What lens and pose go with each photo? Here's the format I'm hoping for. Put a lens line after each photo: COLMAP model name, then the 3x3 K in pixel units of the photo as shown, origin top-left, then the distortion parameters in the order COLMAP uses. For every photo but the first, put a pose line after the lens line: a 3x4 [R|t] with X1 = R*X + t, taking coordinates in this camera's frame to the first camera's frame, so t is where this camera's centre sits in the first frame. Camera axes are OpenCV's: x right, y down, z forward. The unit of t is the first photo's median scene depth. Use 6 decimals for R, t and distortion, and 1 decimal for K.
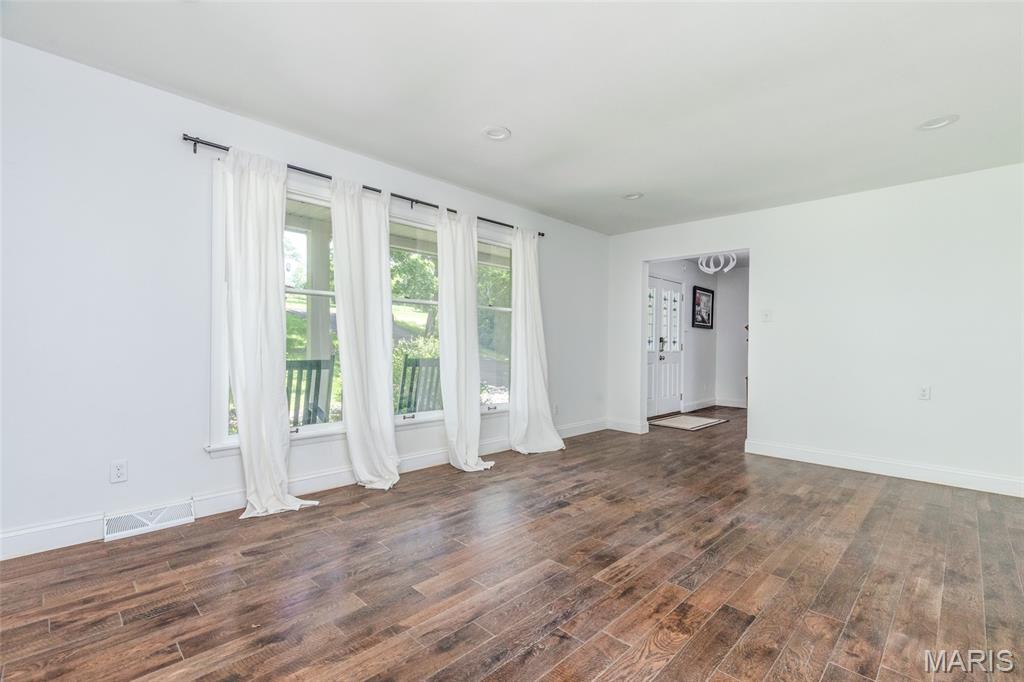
lens RADIAL K [[468.2, 0, 511.2], [0, 468.2, 347.6], [0, 0, 1]] dist [0.019189, -0.000375]
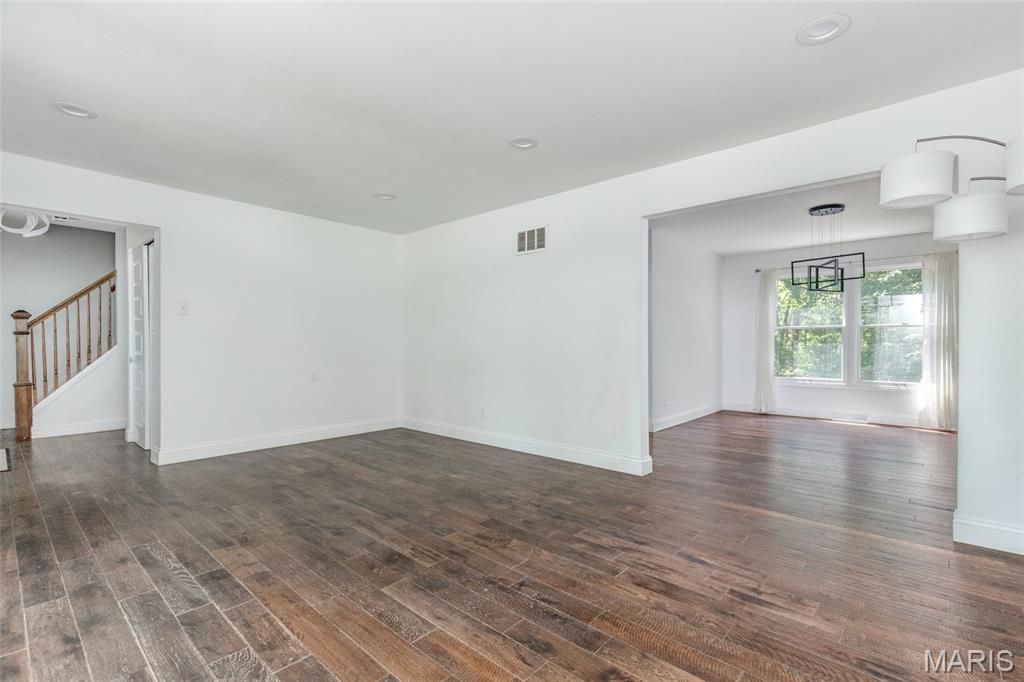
lens RADIAL K [[454.8, 0, 536.0], [0, 454.8, 344.0], [0, 0, 1]] dist [0.013641, -0.000672]
pose [[-0.063242, -0.014053, 0.997899, -0.669588], [0.005192, 0.999883, 0.014410, -0.013263], [-0.997985, 0.006093, -0.063161, 0.657199]]
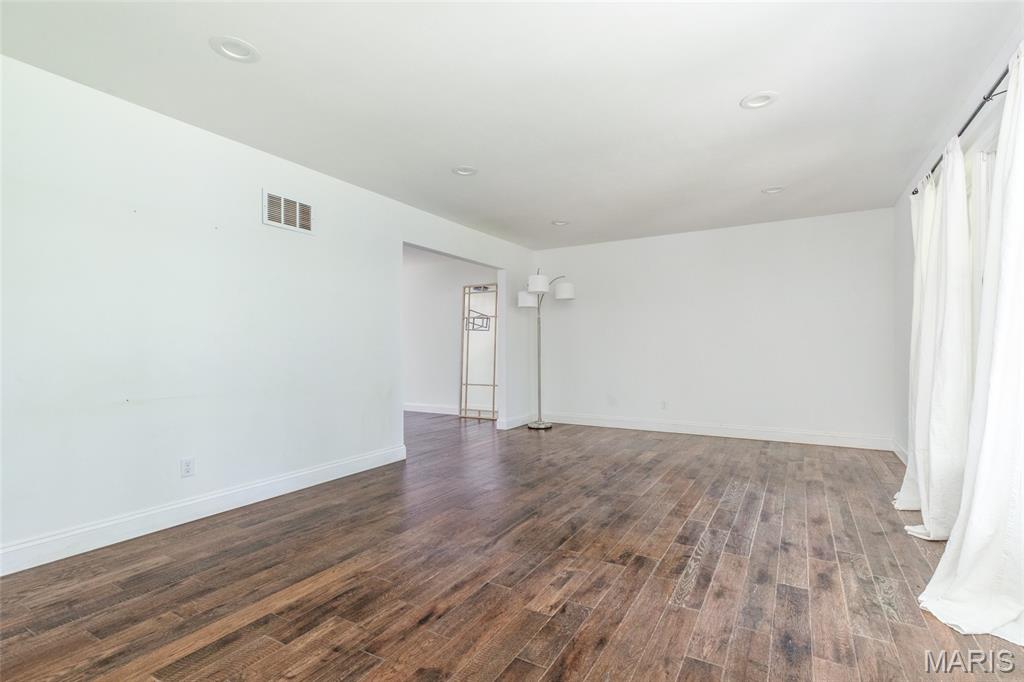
lens RADIAL K [[468.2, 0, 511.2], [0, 468.2, 347.6], [0, 0, 1]] dist [0.019189, -0.000375]
pose [[-0.976145, -0.012001, -0.216787, 0.675976], [-0.012362, 0.999924, 0.000310, -0.000272], [0.216767, 0.002983, -0.976219, 1.993604]]
